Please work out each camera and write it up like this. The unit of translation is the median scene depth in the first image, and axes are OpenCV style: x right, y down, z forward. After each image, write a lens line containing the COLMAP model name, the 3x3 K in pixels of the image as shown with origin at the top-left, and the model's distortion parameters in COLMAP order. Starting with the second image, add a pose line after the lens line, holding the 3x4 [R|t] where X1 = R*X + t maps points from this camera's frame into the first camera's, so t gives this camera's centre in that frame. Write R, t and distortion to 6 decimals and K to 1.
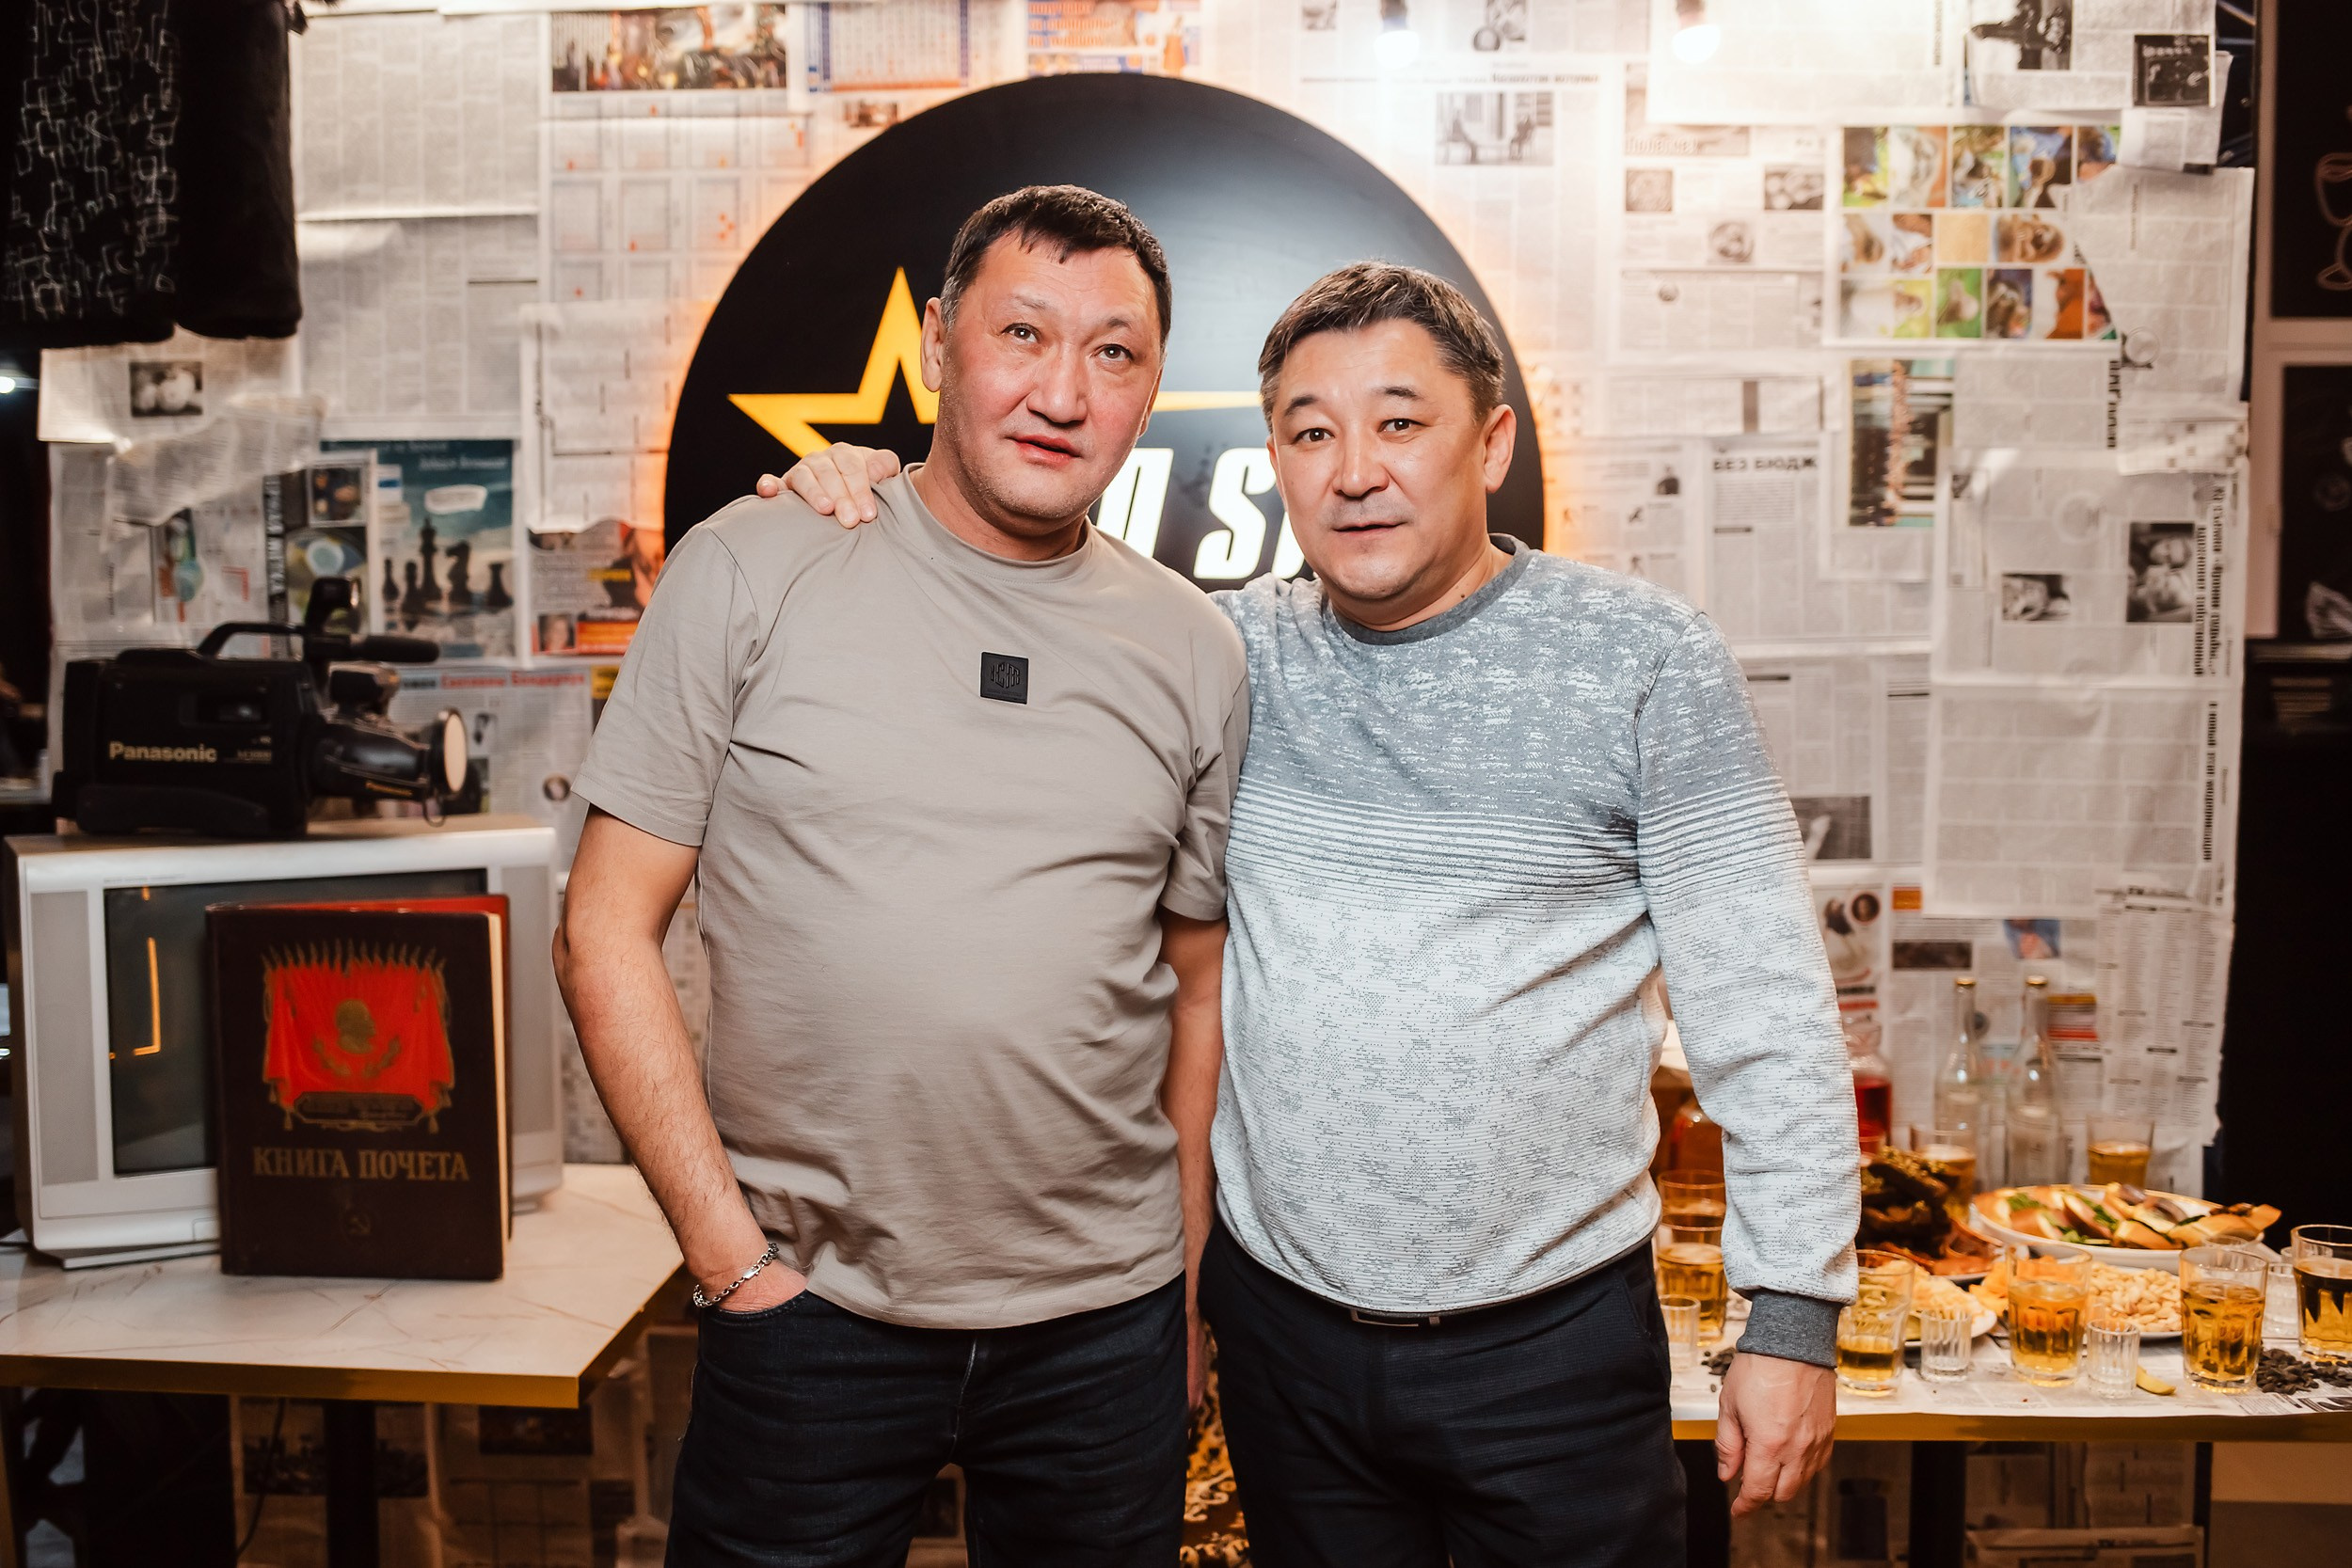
lens RADIAL K [[2308.7, 0, 1143.3], [0, 2308.7, 766.5], [0, 0, 1]] dist [-0.049381, 0.000000]
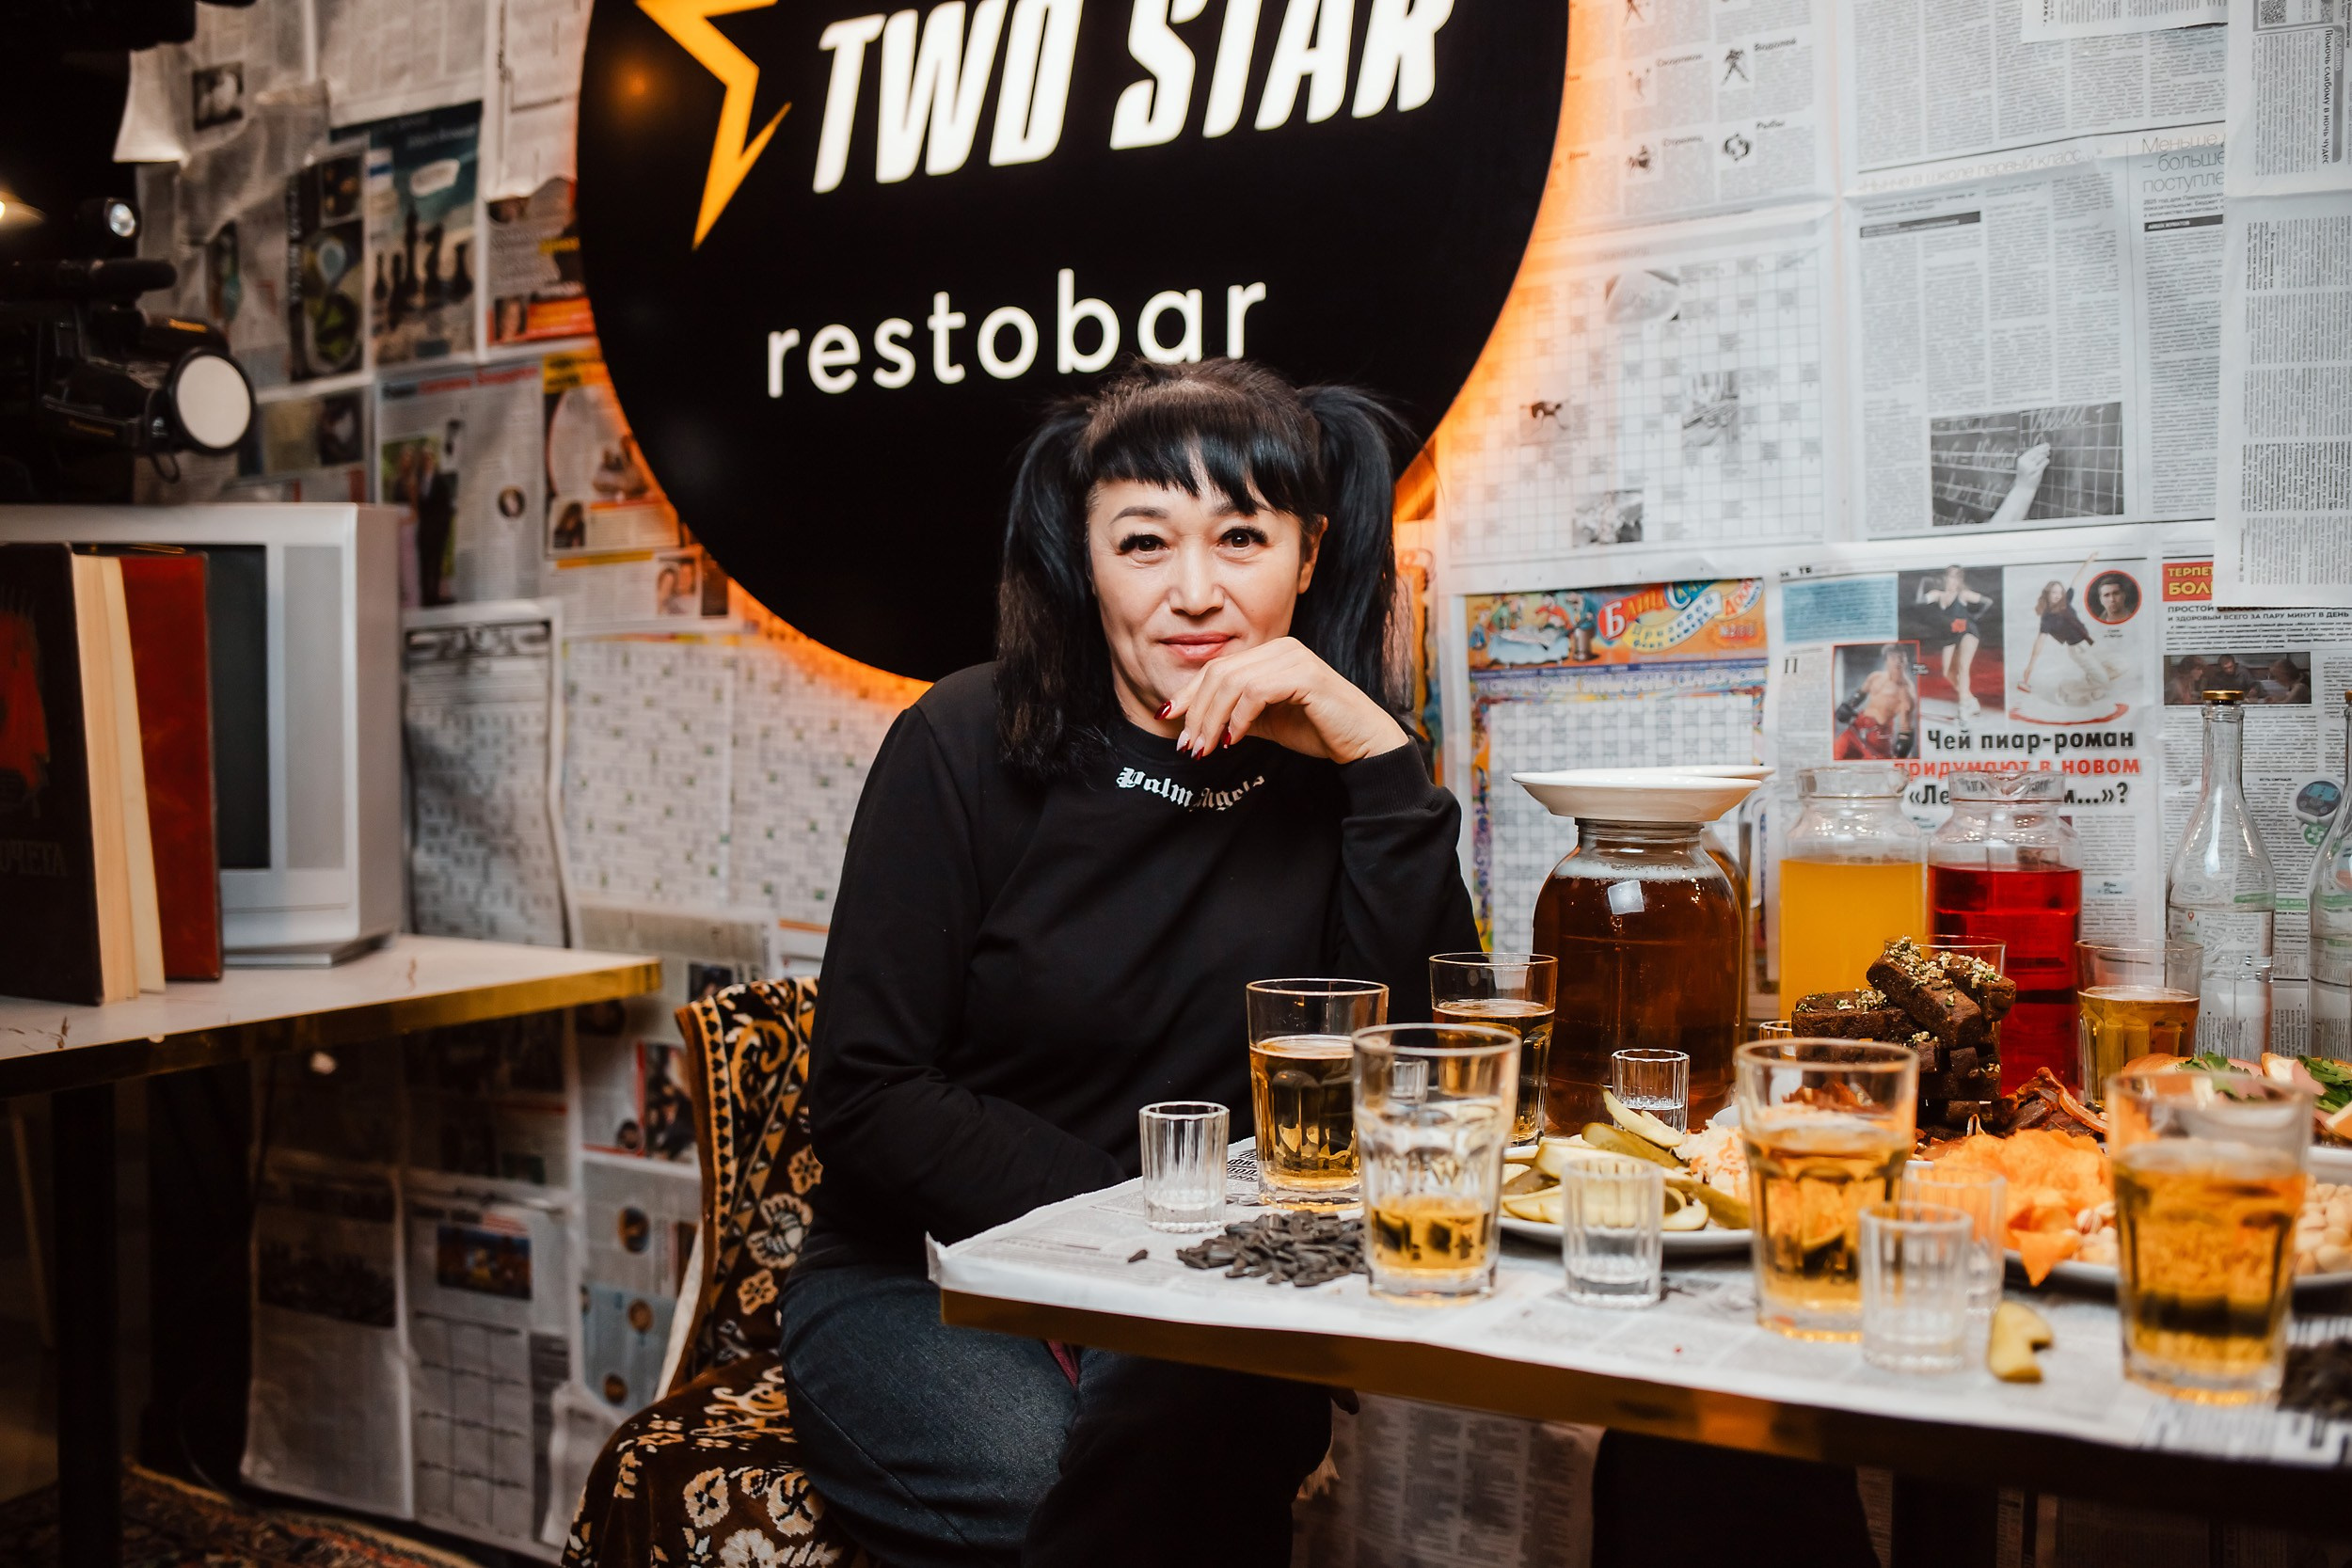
lens RADIAL K [[2308.7, 0, 1167.5], [0, 2308.7, 792.6], [0, 0, 1]] dist [-0.049381, 0.000000]
pose [[0.887628, 0.021426, -0.460062, 0.371446], [-0.036073, 0.999083, -0.023068, 0.133869], [0.459146, 0.037072, 0.887587, 0.378238]]
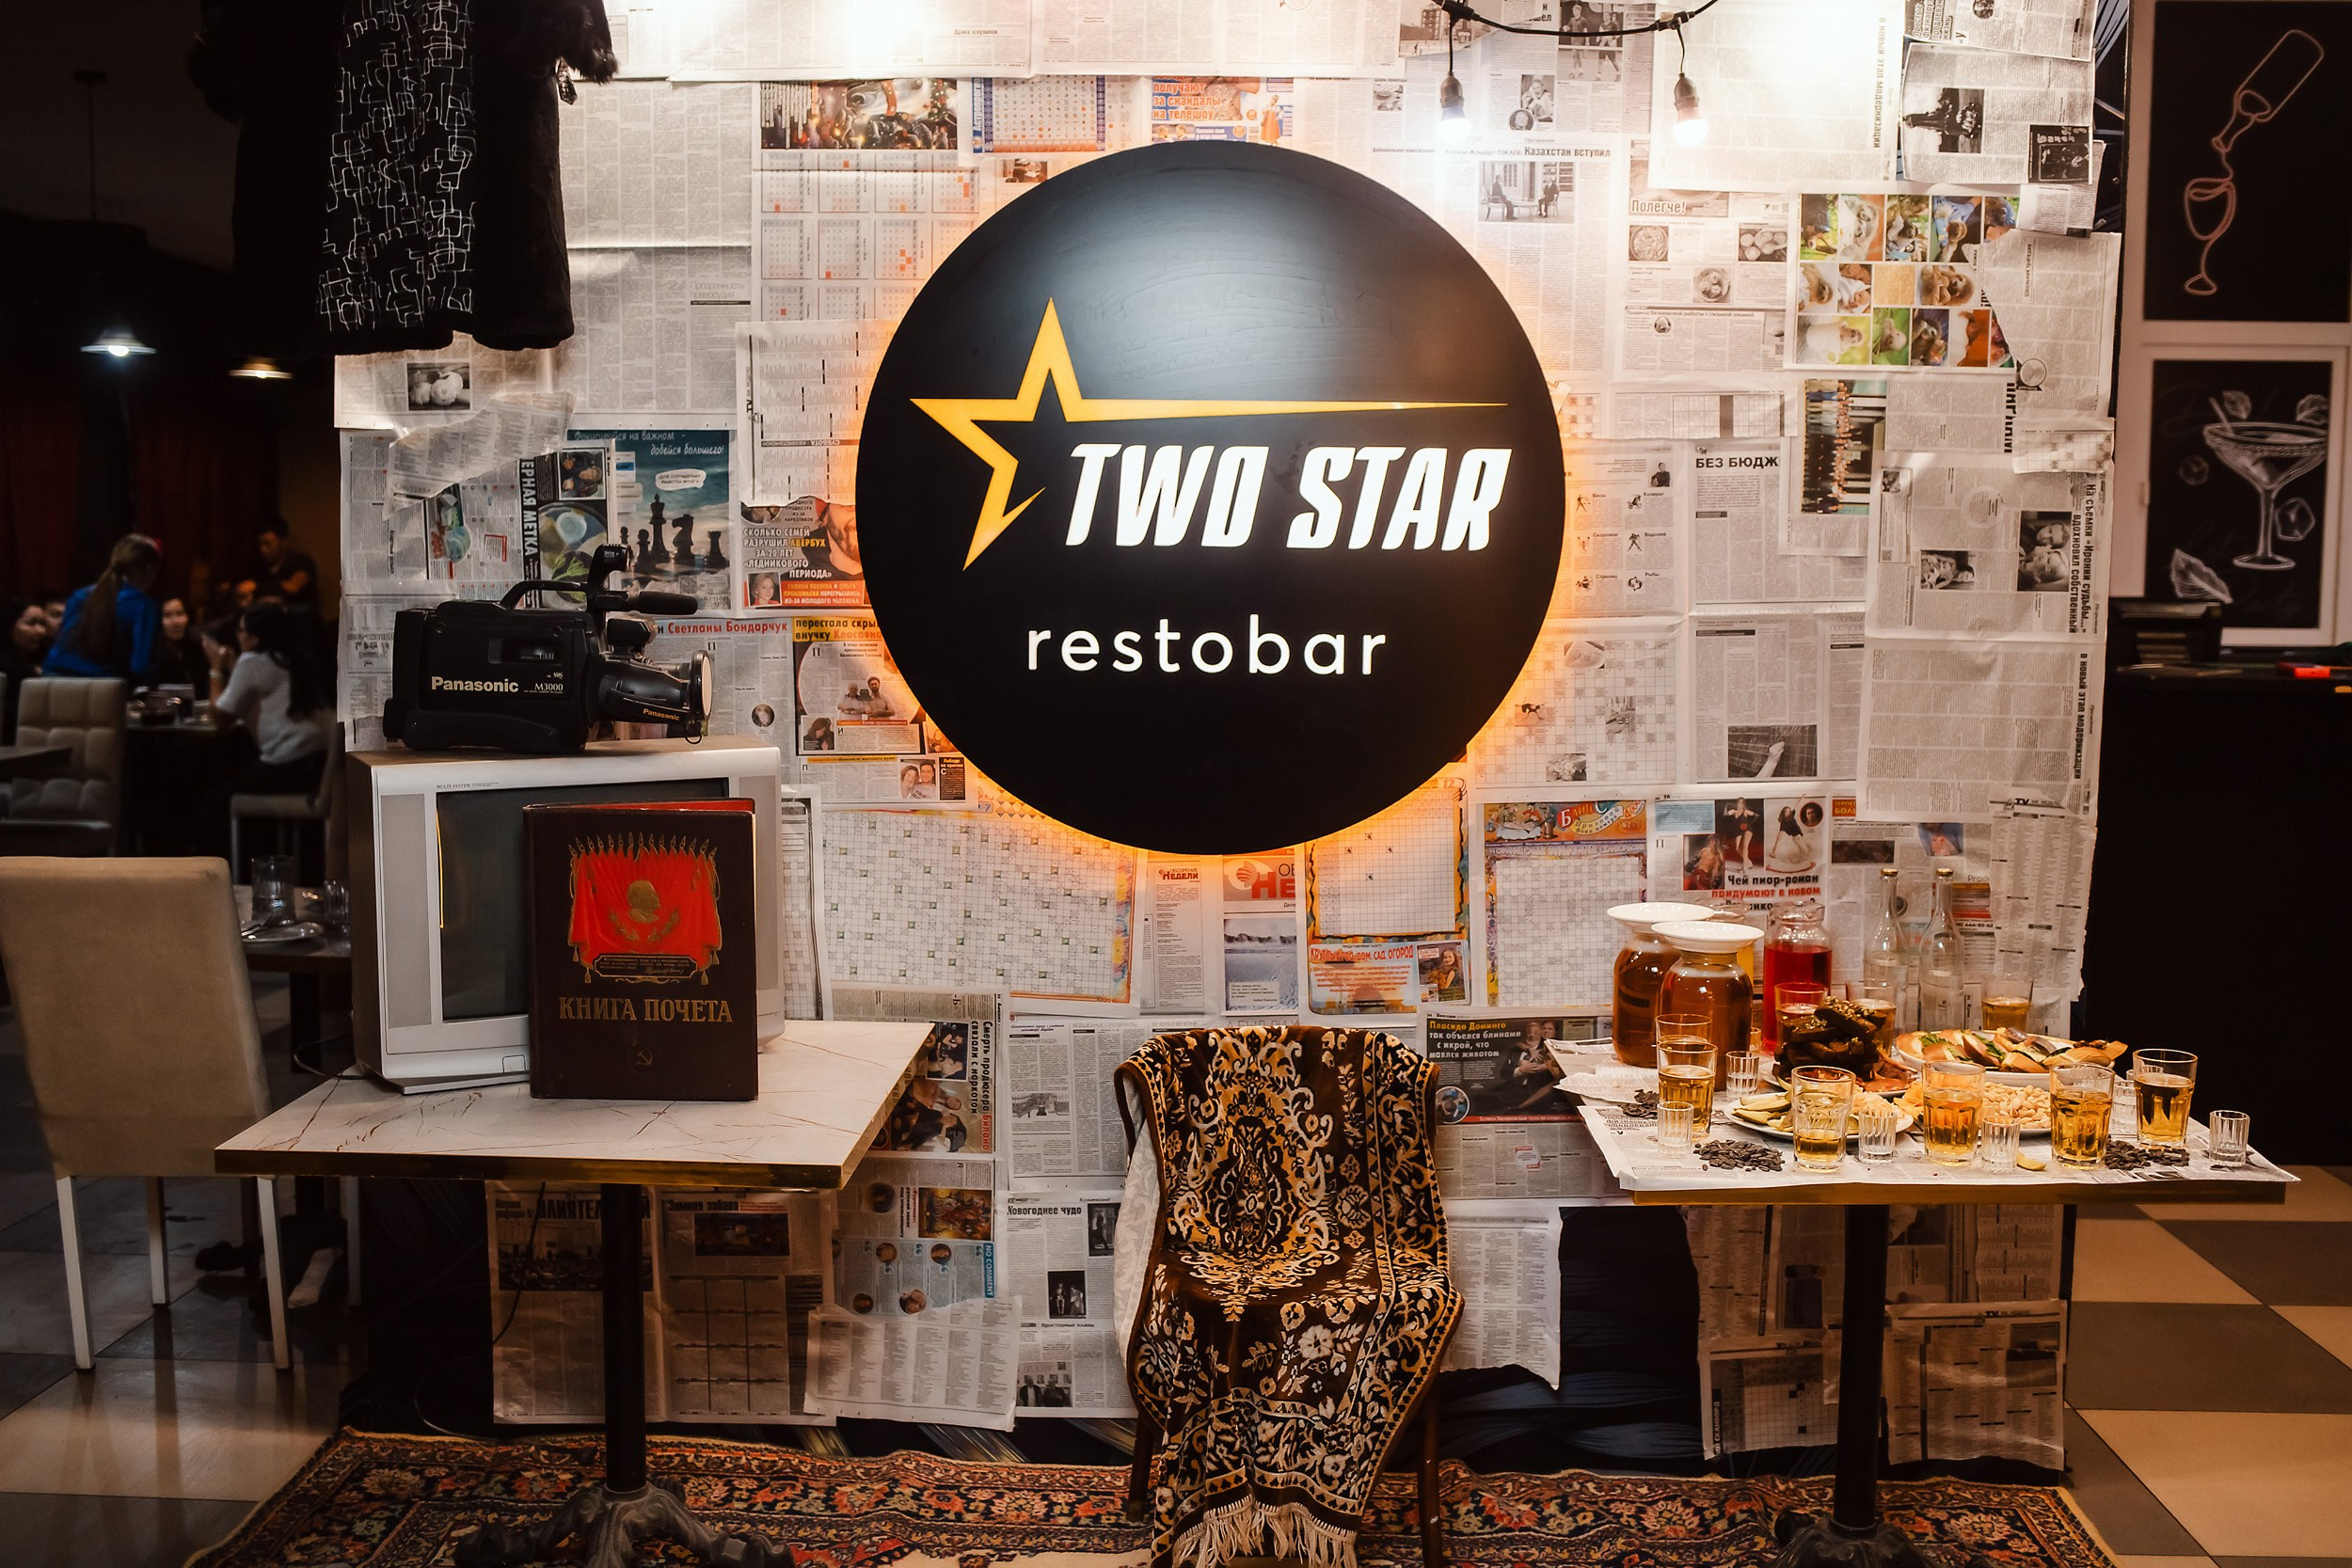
lens RADIAL K [[2146.7, 0, 1173.5], [0, 2146.7, 762.7], [0, 0, 1]] dist [-0.057698, 0.000000]
pose [[0.999230, 0.003486, 0.039067, -0.083680], [-0.004513, 0.999646, 0.026222, 0.003968], [-0.038962, -0.026378, 0.998892, -0.162598]]
